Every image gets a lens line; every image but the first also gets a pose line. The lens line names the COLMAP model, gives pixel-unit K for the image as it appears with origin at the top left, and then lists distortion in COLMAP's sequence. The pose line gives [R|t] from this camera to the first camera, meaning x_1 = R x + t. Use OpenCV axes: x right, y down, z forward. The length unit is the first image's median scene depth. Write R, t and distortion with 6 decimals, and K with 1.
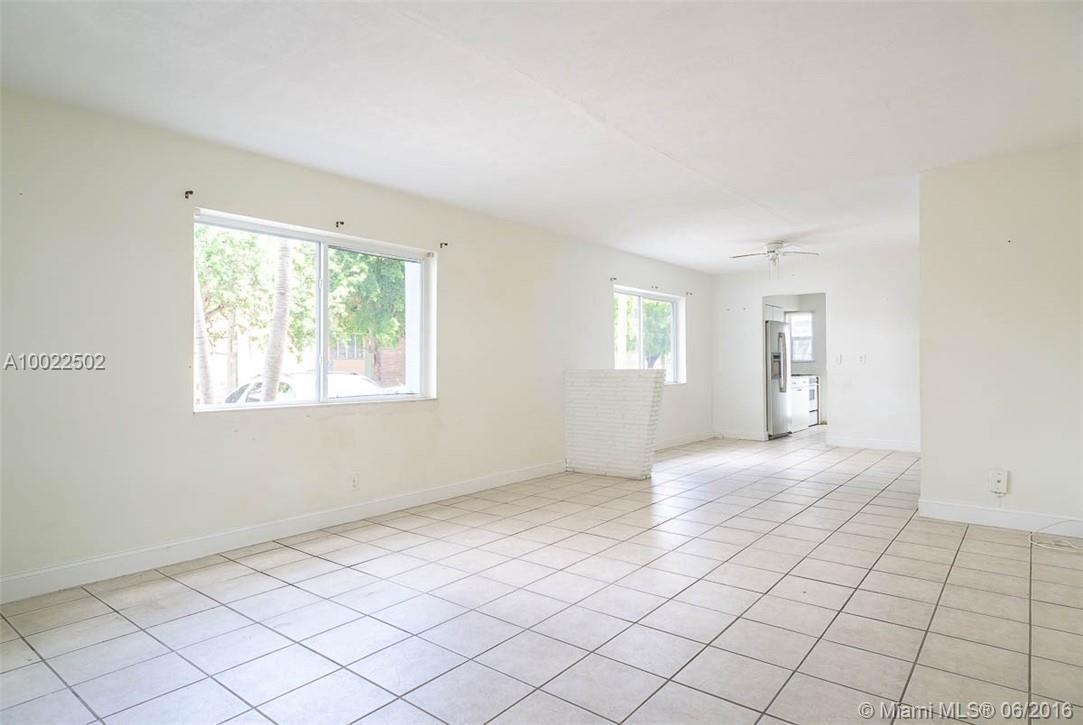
lens RADIAL K [[614.1, 0, 542.5], [0, 614.1, 347.5], [0, 0, 1]] dist [0.031764, 0.000071]
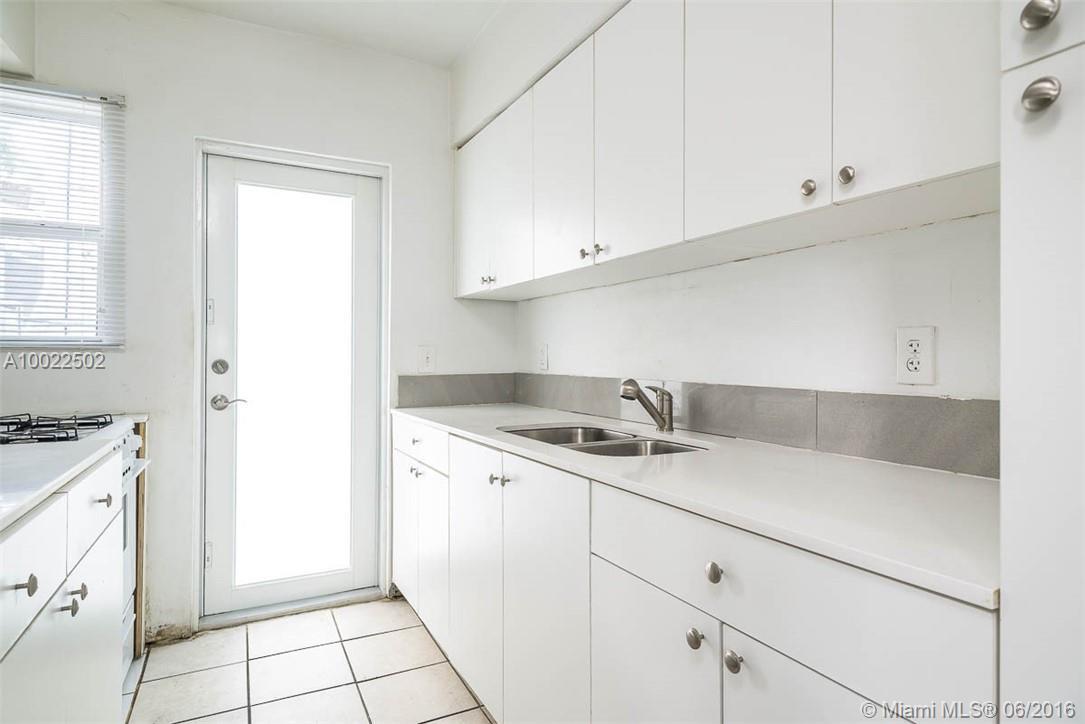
lens RADIAL K [[601.0, 0, 547.3], [0, 601.0, 351.9], [0, 0, 1]] dist [0.007338, -0.001767]
pose [[0.414841, 0.004973, 0.909880, 0.385159], [-0.025019, 0.999669, 0.005943, 0.023929], [-0.909550, -0.025230, 0.414828, 0.956756]]
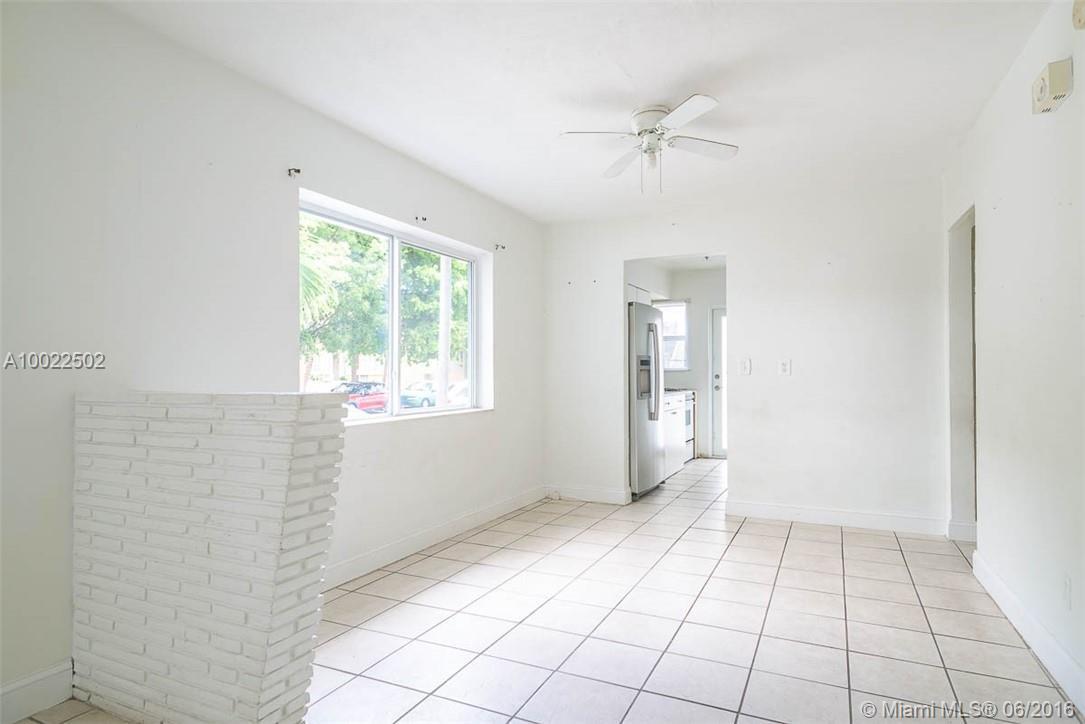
lens RADIAL K [[606.6, 0, 555.9], [0, 606.6, 362.0], [0, 0, 1]] dist [0.009563, -0.000989]
pose [[0.971179, 0.004420, 0.238309, 0.147473], [-0.006576, 0.999944, 0.008251, 0.009984], [-0.238259, -0.009580, 0.971154, 0.428852]]
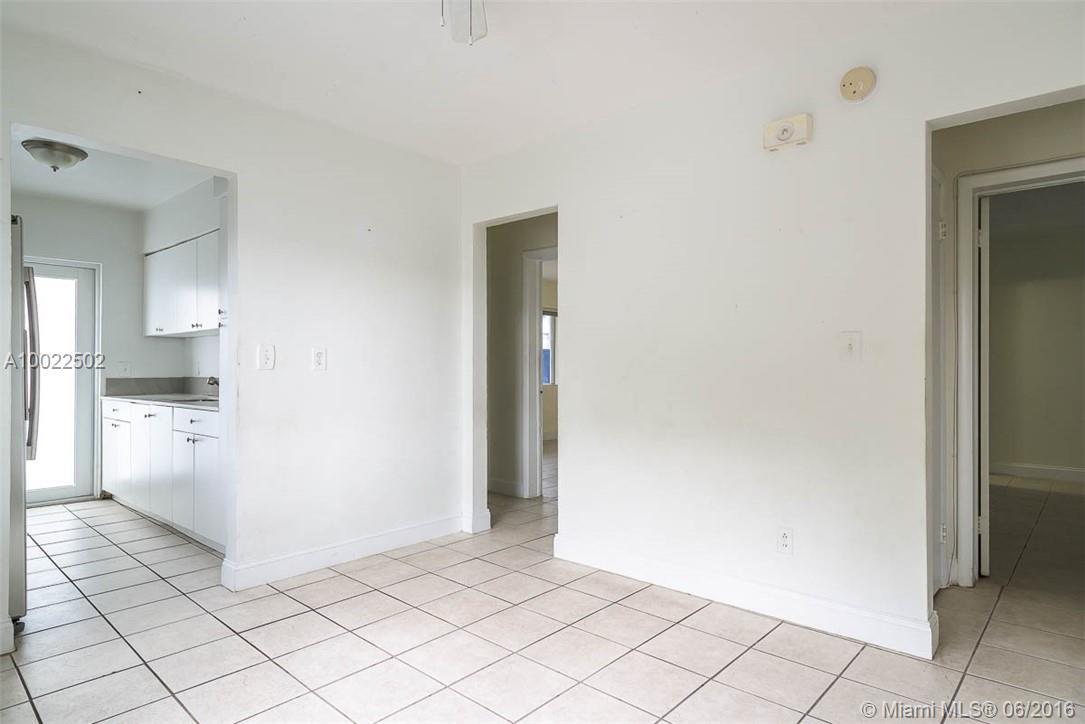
lens RADIAL K [[606.6, 0, 555.9], [0, 606.6, 362.0], [0, 0, 1]] dist [0.009563, -0.000989]
pose [[0.063349, 0.007624, 0.997962, 0.096005], [-0.023349, 0.999708, -0.006155, 0.017859], [-0.997718, -0.022911, 0.063509, 0.702577]]
